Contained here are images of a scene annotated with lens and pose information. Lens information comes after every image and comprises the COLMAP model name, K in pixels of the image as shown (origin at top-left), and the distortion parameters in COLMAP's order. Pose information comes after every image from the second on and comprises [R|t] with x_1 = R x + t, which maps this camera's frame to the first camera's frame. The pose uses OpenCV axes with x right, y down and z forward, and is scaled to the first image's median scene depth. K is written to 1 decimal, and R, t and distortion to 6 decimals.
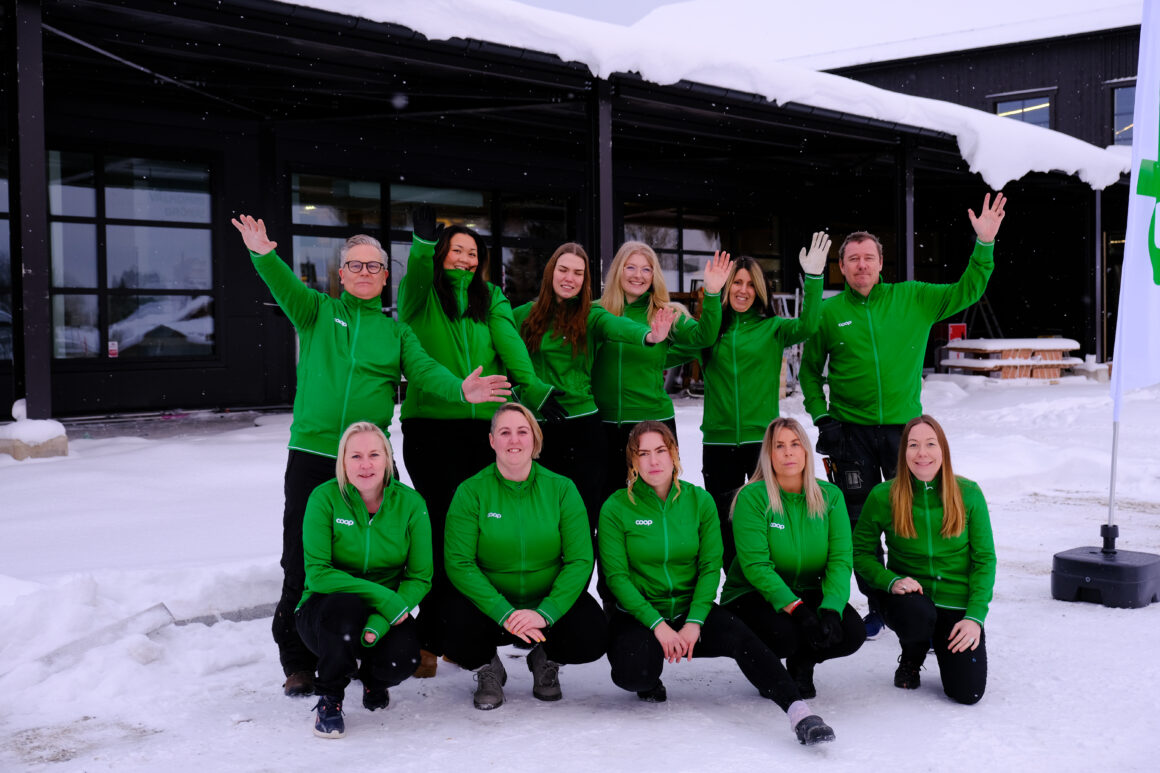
lens RADIAL K [[1409.1, 0, 584.0], [0, 1409.1, 382.8], [0, 0, 1]] dist [-0.003899, 0.000000]
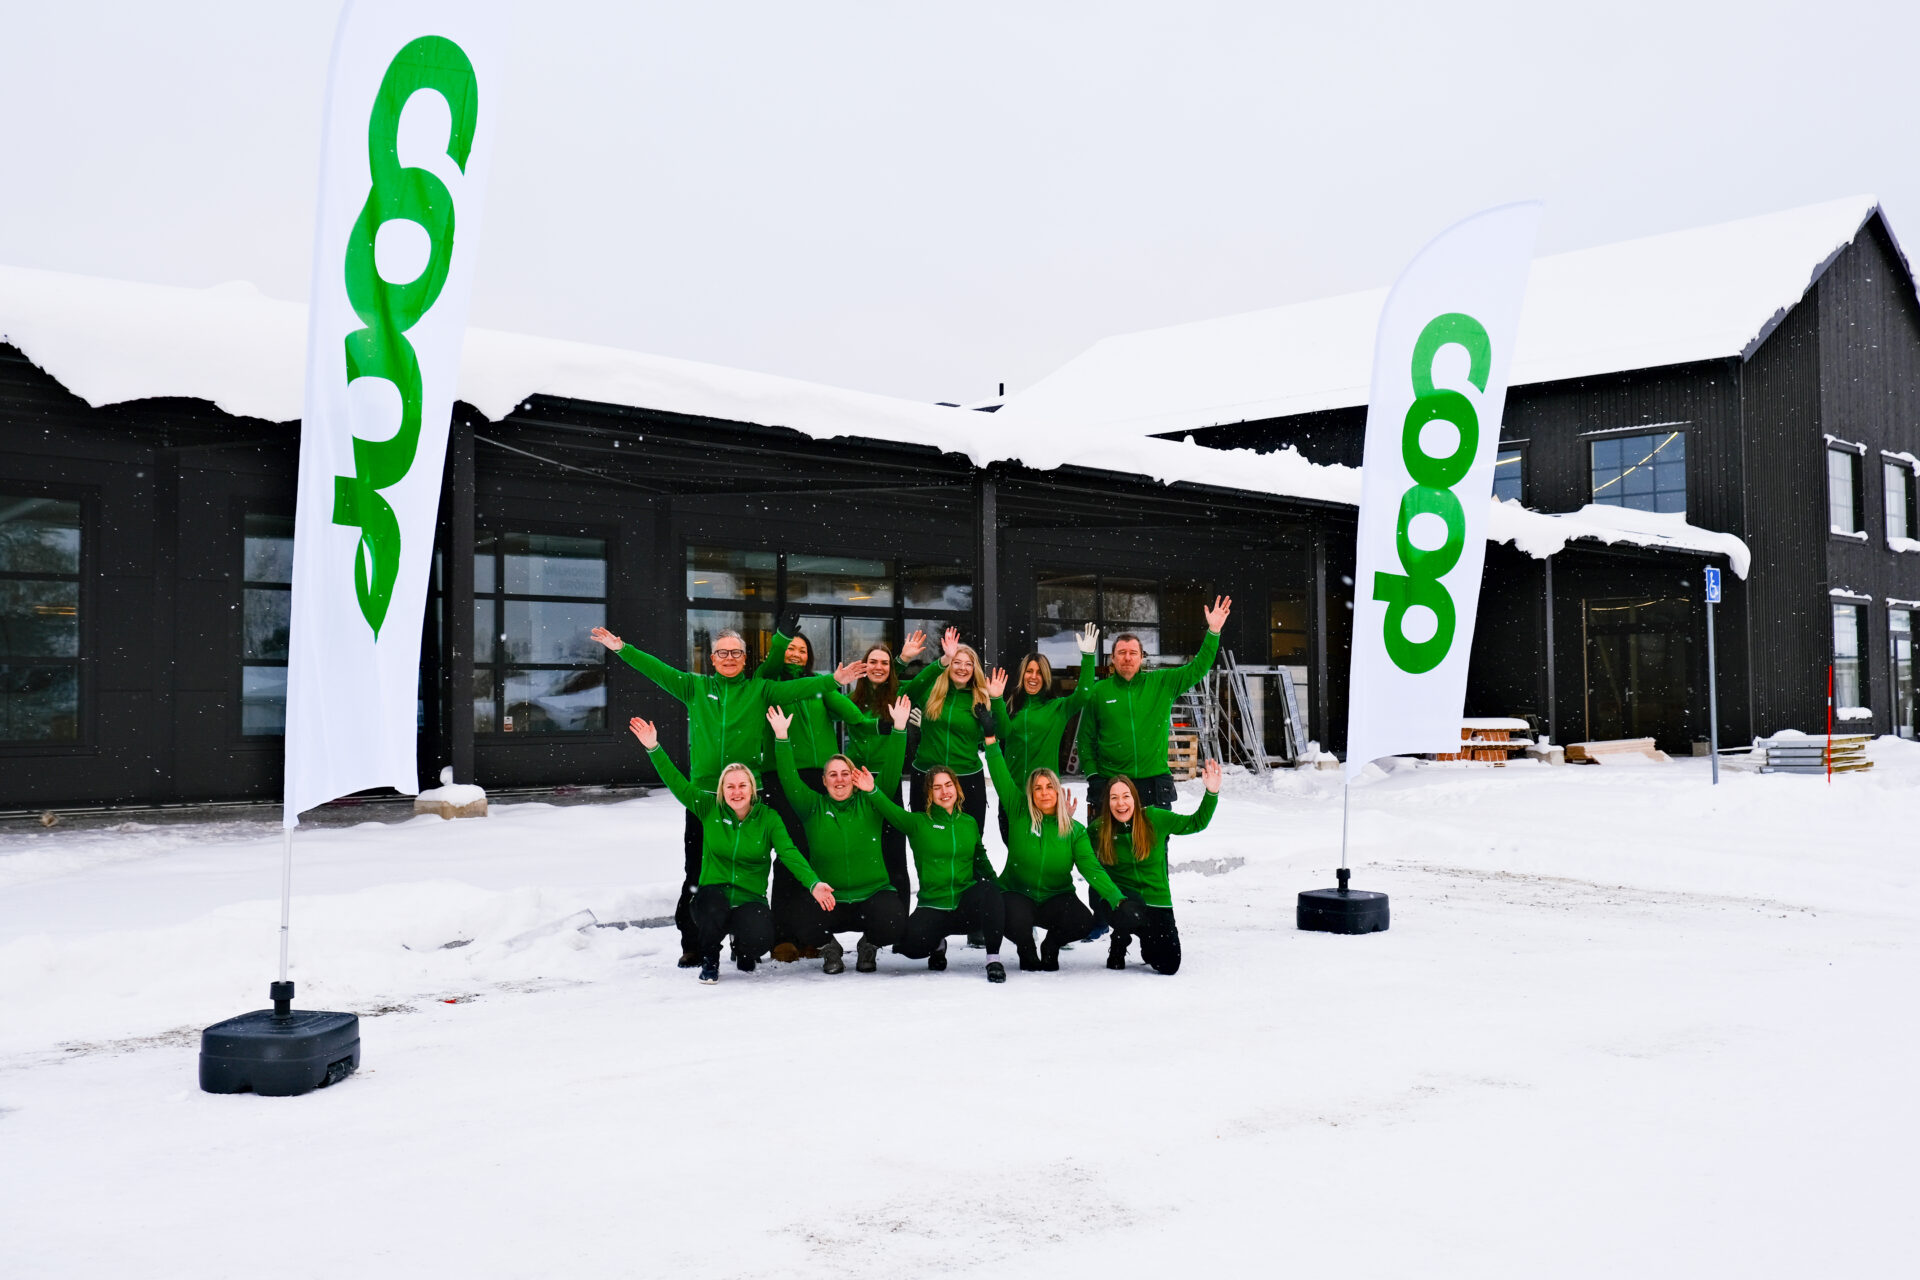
lens RADIAL K [[1877.3, 0, 952.3], [0, 1877.3, 639.8], [0, 0, 1]] dist [0.001078, 0.000000]
pose [[0.998098, 0.001848, -0.061625, 0.083901], [-0.006295, 0.997381, -0.072050, 0.014181], [0.061330, 0.072301, 0.995495, -0.416095]]
